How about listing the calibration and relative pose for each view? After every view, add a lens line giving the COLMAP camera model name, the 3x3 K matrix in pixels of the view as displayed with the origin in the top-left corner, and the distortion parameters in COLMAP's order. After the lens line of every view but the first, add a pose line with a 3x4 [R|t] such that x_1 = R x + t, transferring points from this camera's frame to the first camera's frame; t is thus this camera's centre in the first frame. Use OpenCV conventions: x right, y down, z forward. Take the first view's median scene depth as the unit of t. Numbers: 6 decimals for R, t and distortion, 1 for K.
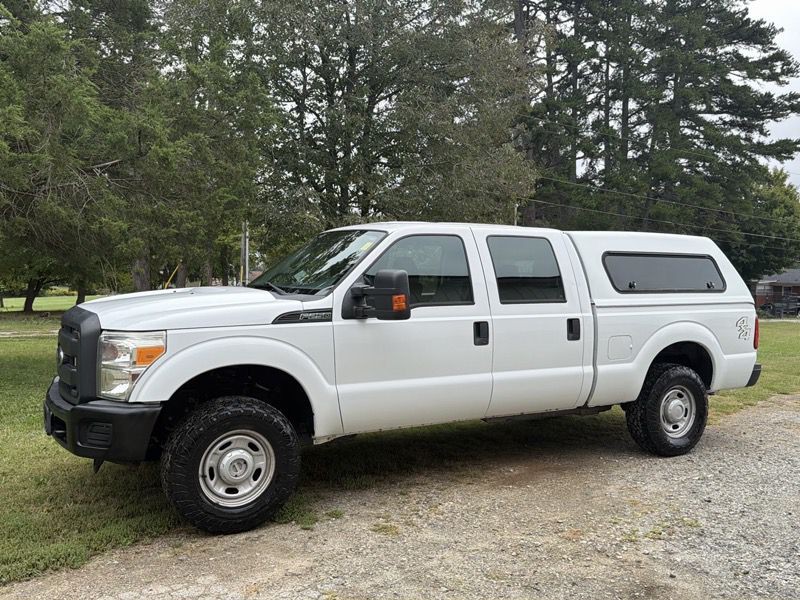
lens RADIAL K [[713.0, 0, 400.0], [0, 713.0, 300.0], [0, 0, 1]] dist [0.139406, -0.238421]
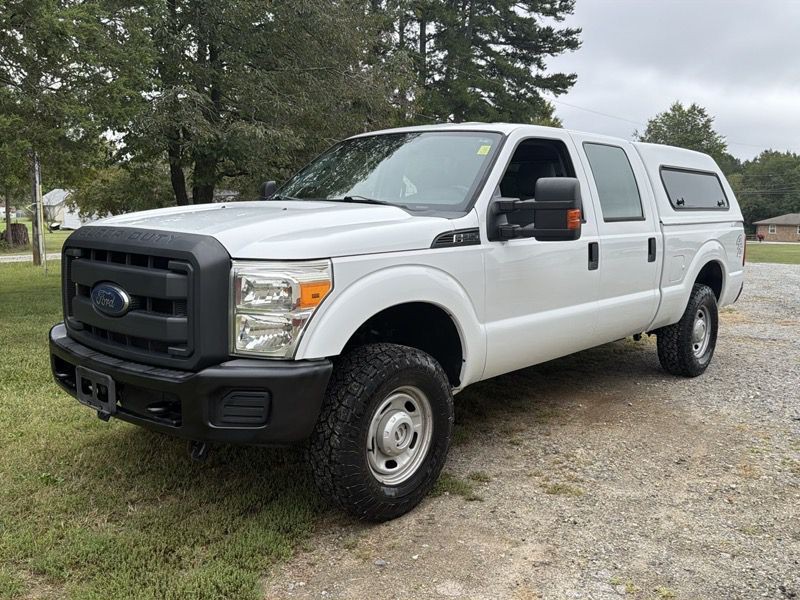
lens RADIAL K [[715.0, 0, 400.0], [0, 715.0, 300.0], [0, 0, 1]] dist [0.140013, -0.248787]
pose [[0.946405, -0.038670, 0.320659, -0.314121], [0.006070, 0.994761, 0.102047, 0.007099], [-0.322925, -0.094632, 0.941682, 0.195538]]
